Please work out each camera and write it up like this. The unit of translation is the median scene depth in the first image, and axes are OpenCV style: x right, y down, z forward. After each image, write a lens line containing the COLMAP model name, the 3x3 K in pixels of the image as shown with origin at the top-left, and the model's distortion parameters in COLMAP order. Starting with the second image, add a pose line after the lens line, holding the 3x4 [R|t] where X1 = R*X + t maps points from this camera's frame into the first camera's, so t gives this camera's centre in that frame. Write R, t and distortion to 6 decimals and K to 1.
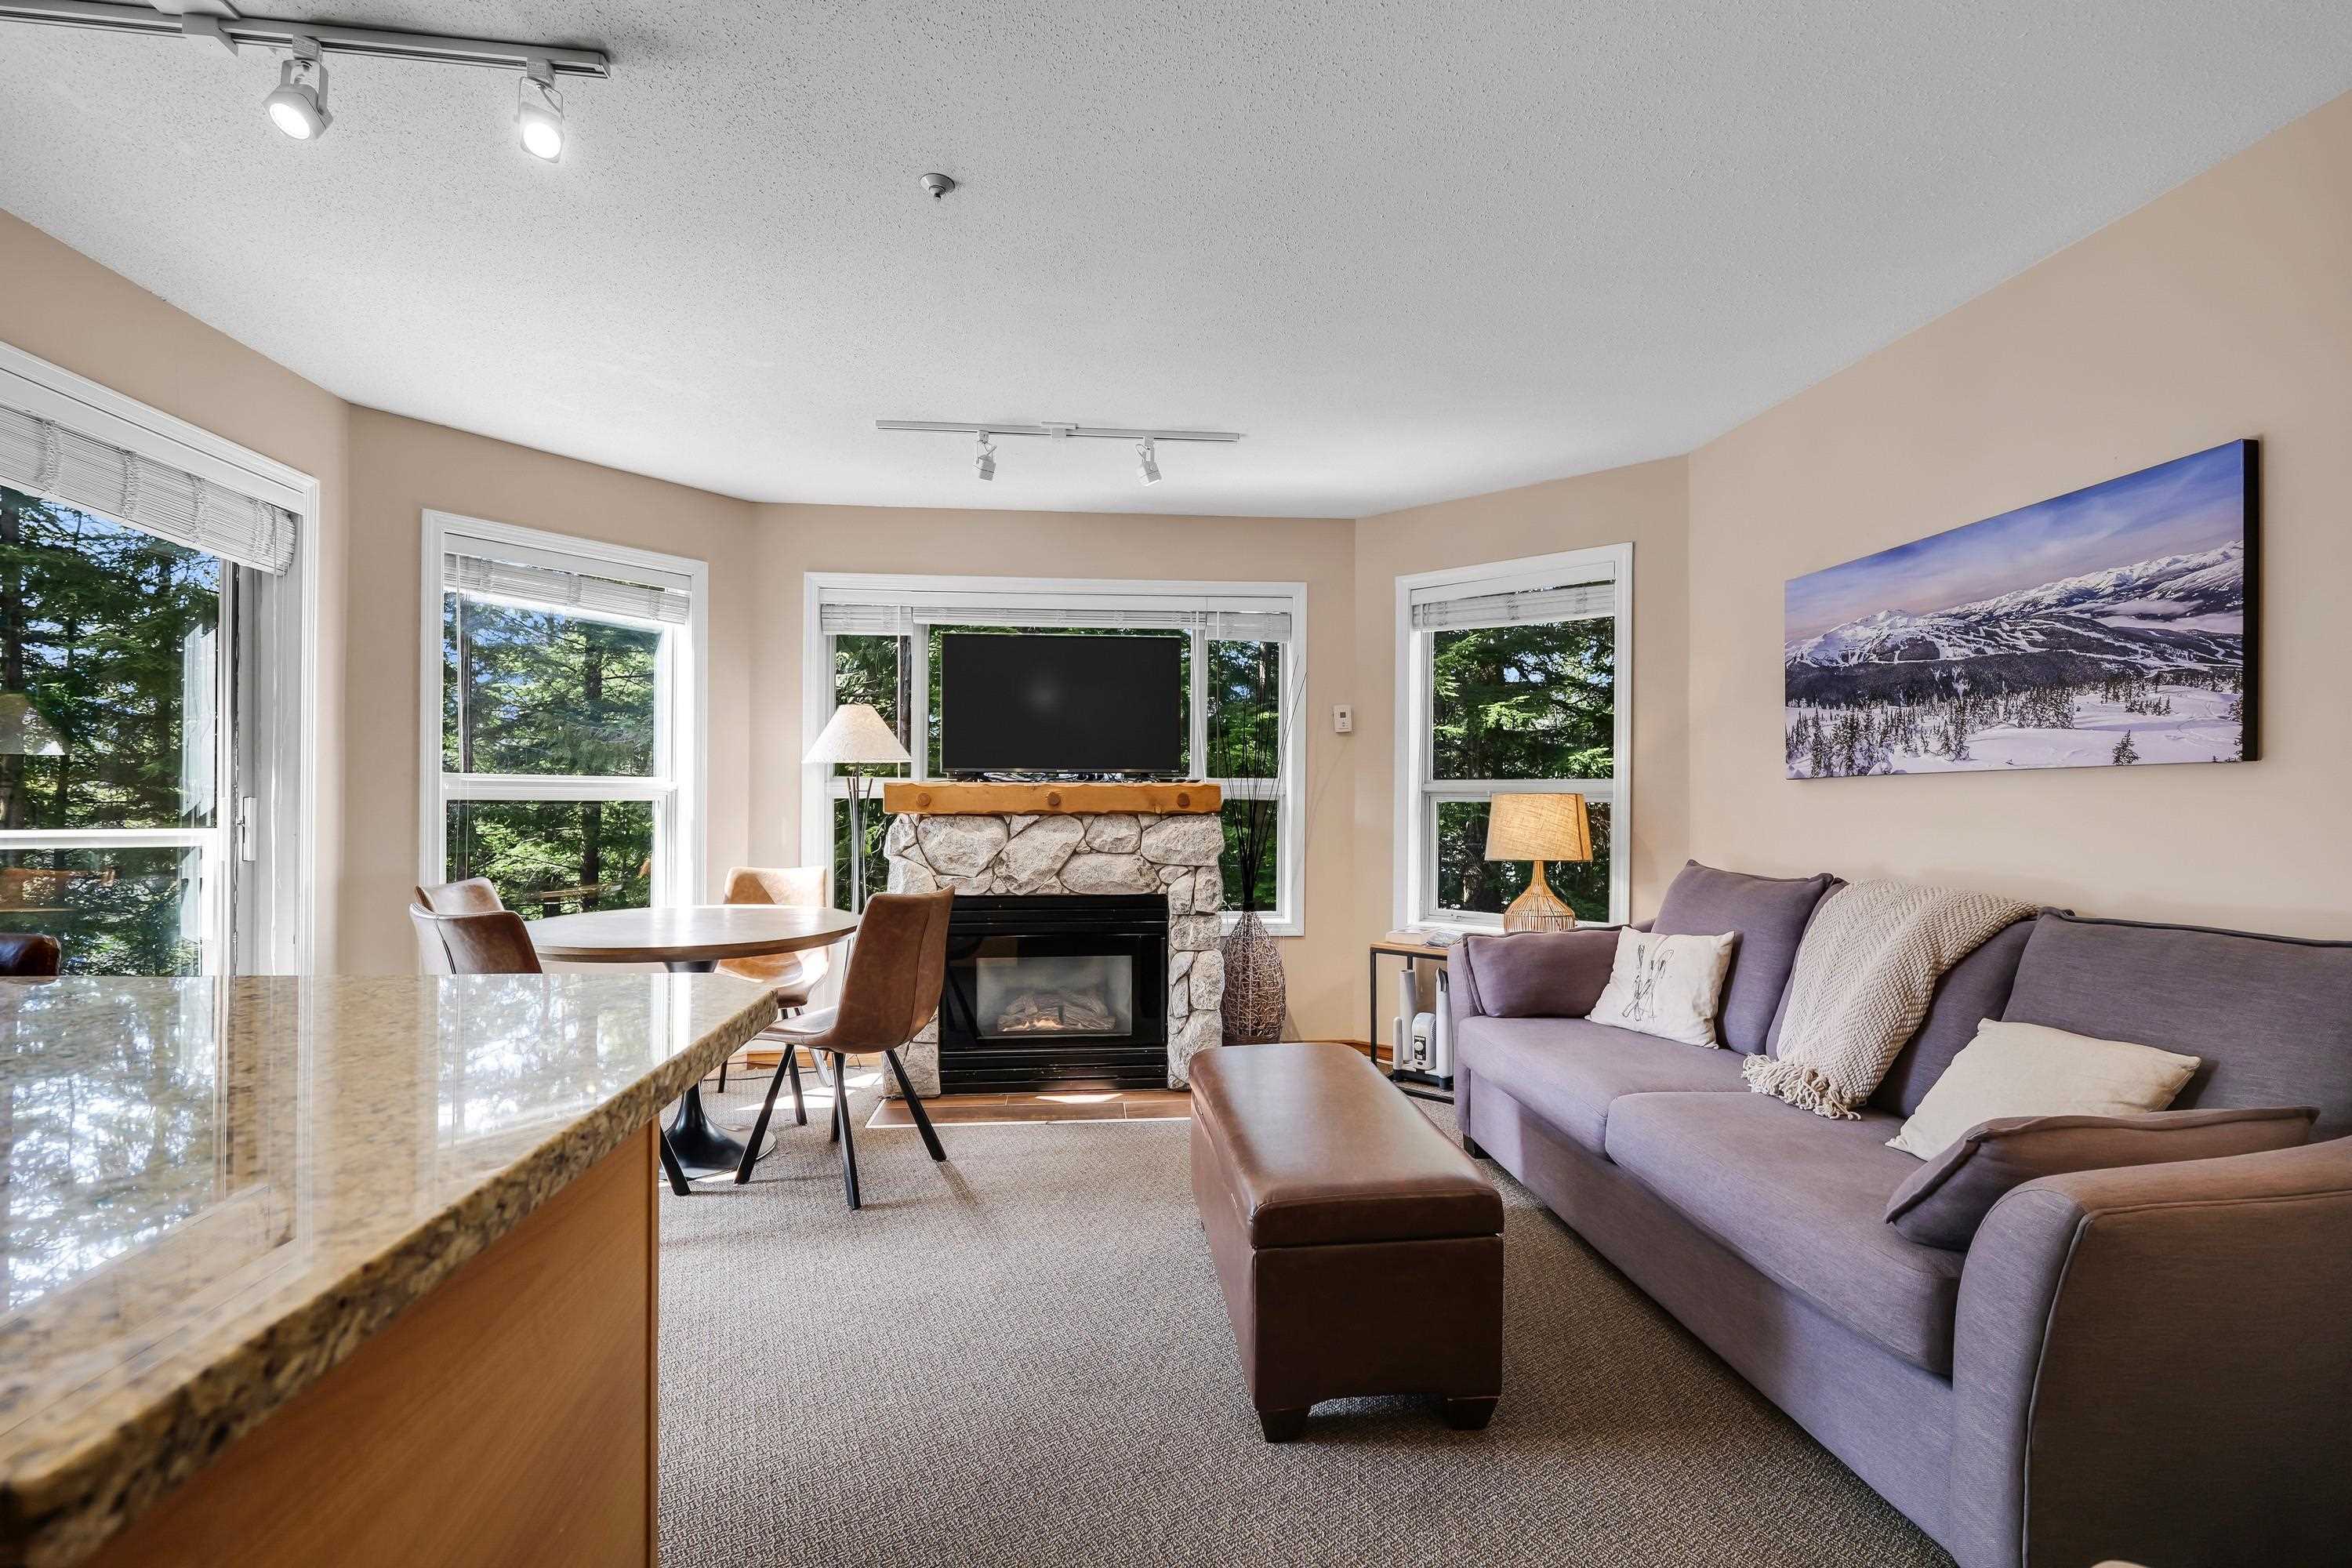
lens RADIAL K [[971.6, 0, 1187.8], [0, 971.6, 802.9], [0, 0, 1]] dist [-0.002682, 0.000033]
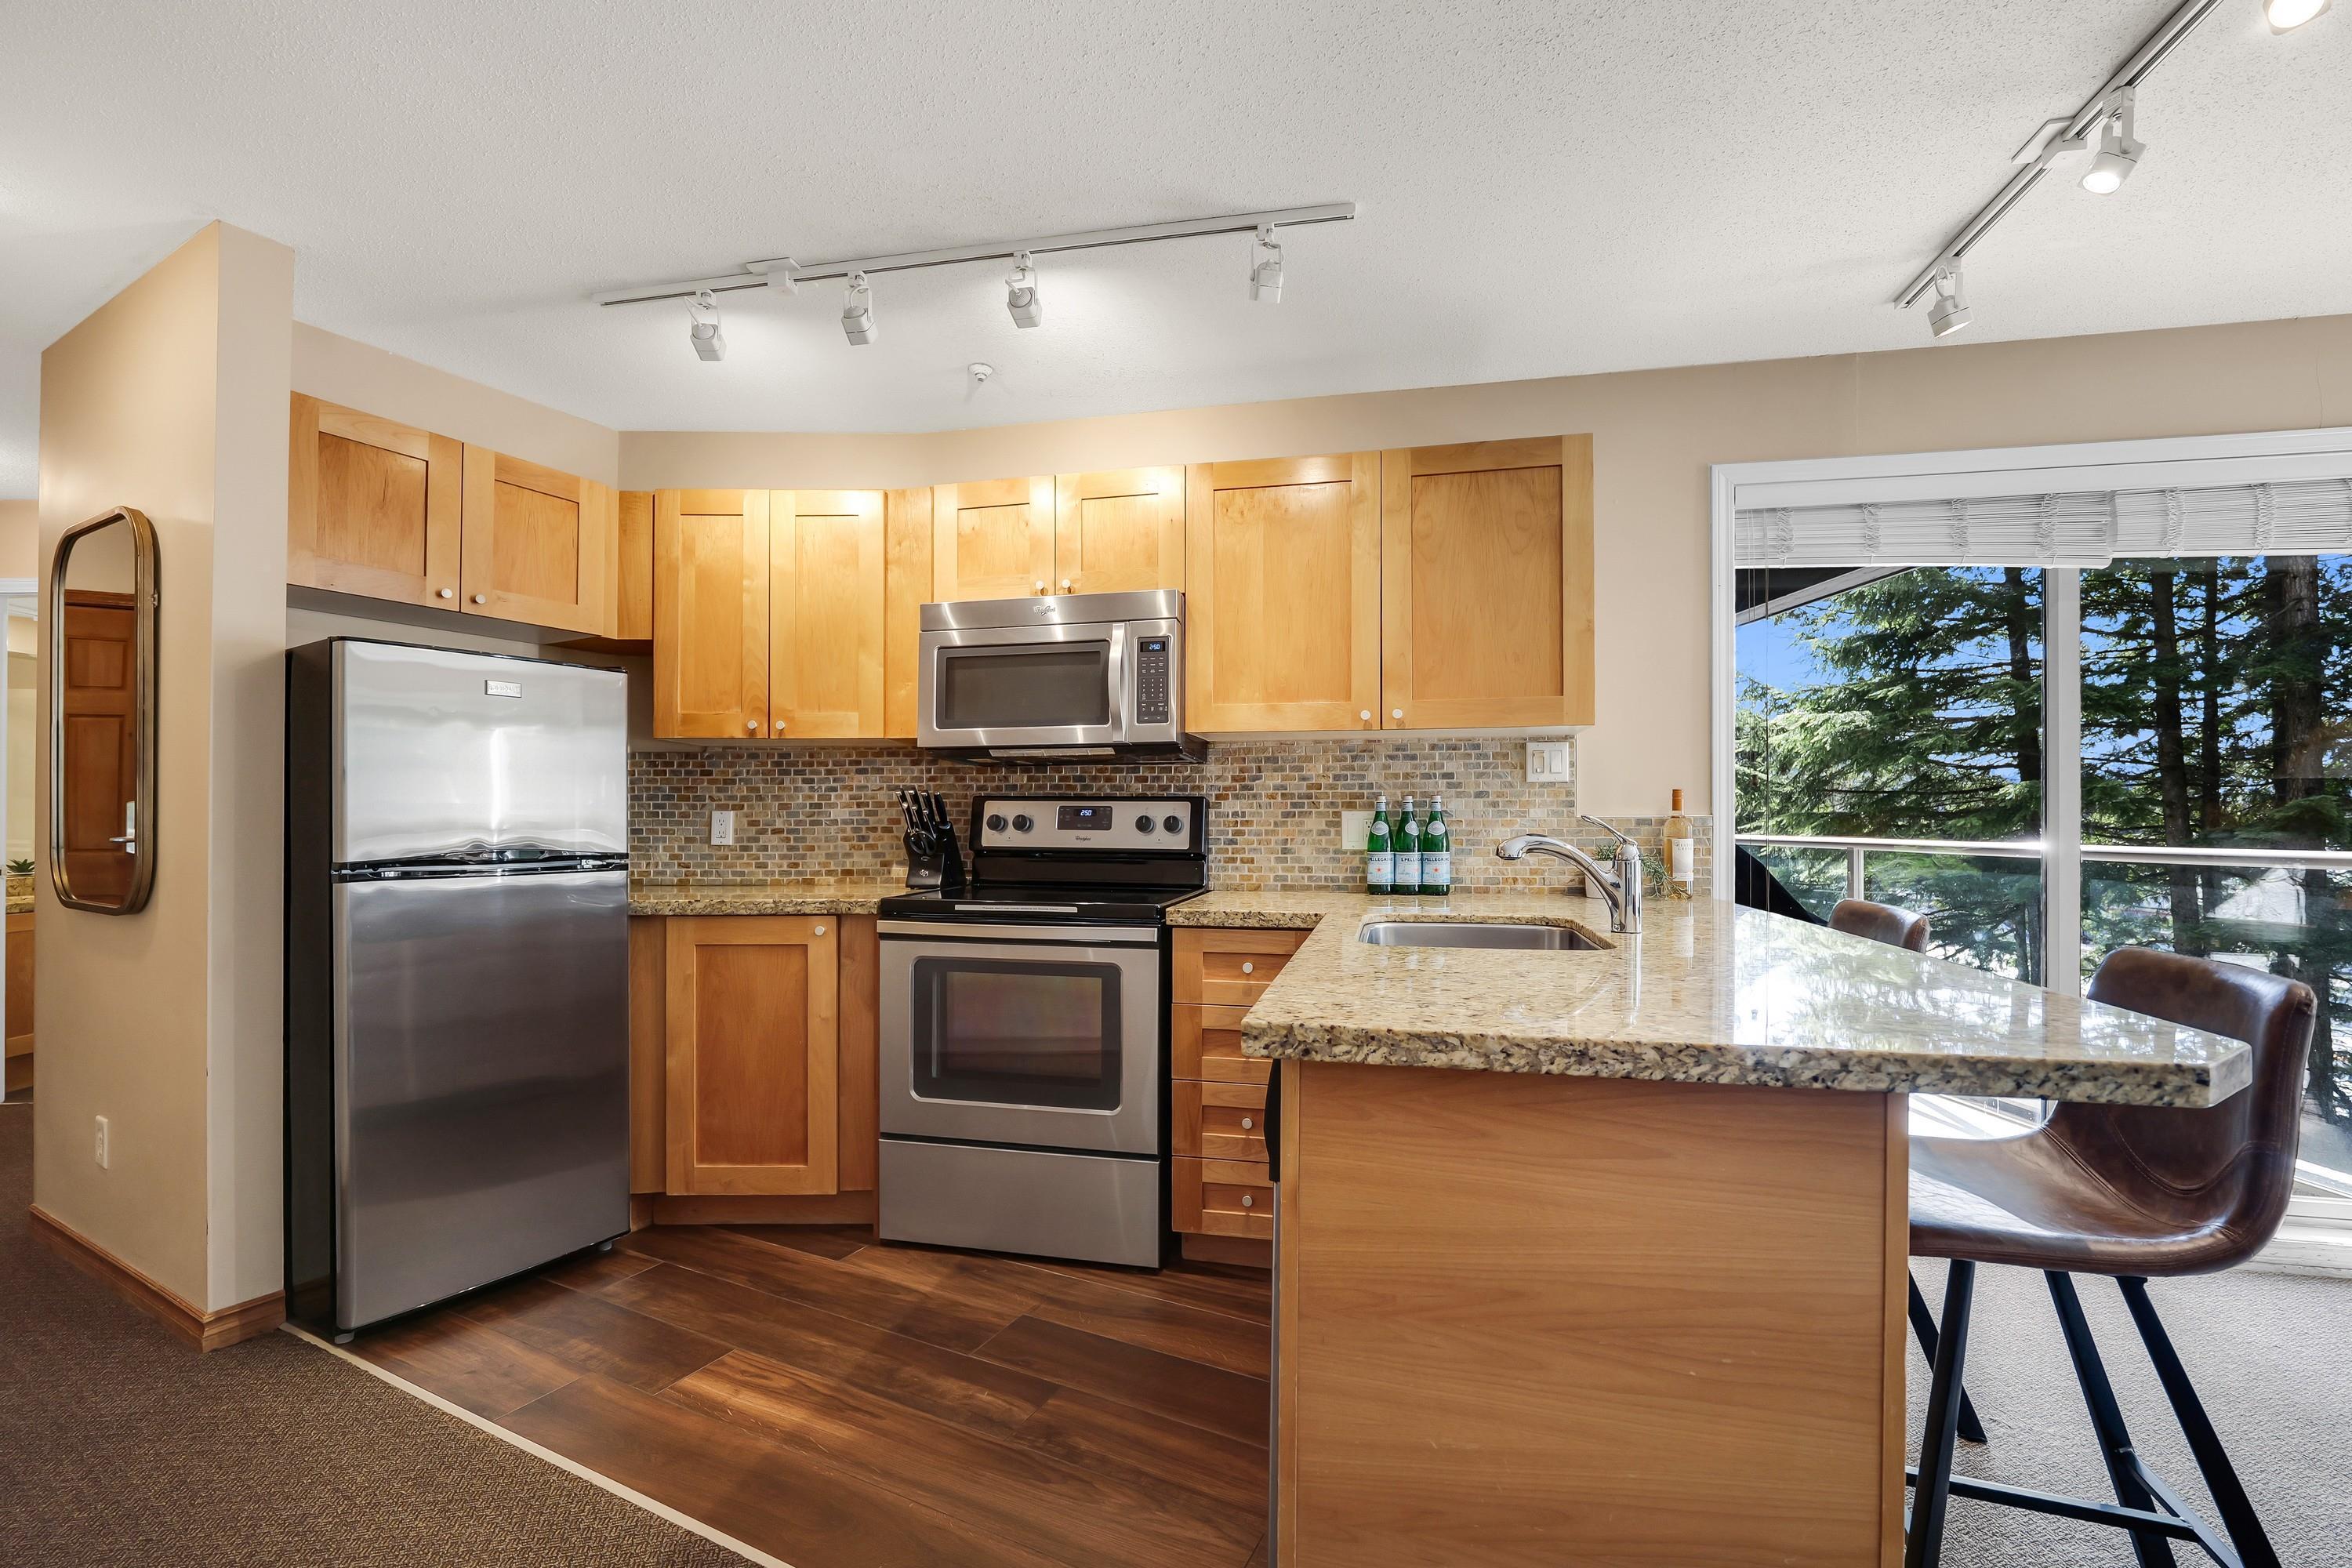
lens RADIAL K [[1007.5, 0, 1183.3], [0, 1007.5, 813.0], [0, 0, 1]] dist [-0.002296, -0.000173]
pose [[-0.347991, -0.012238, -0.937418, 0.212979], [-0.003414, 0.999925, -0.011786, 0.003800], [0.937492, -0.000902, -0.348006, 0.203746]]
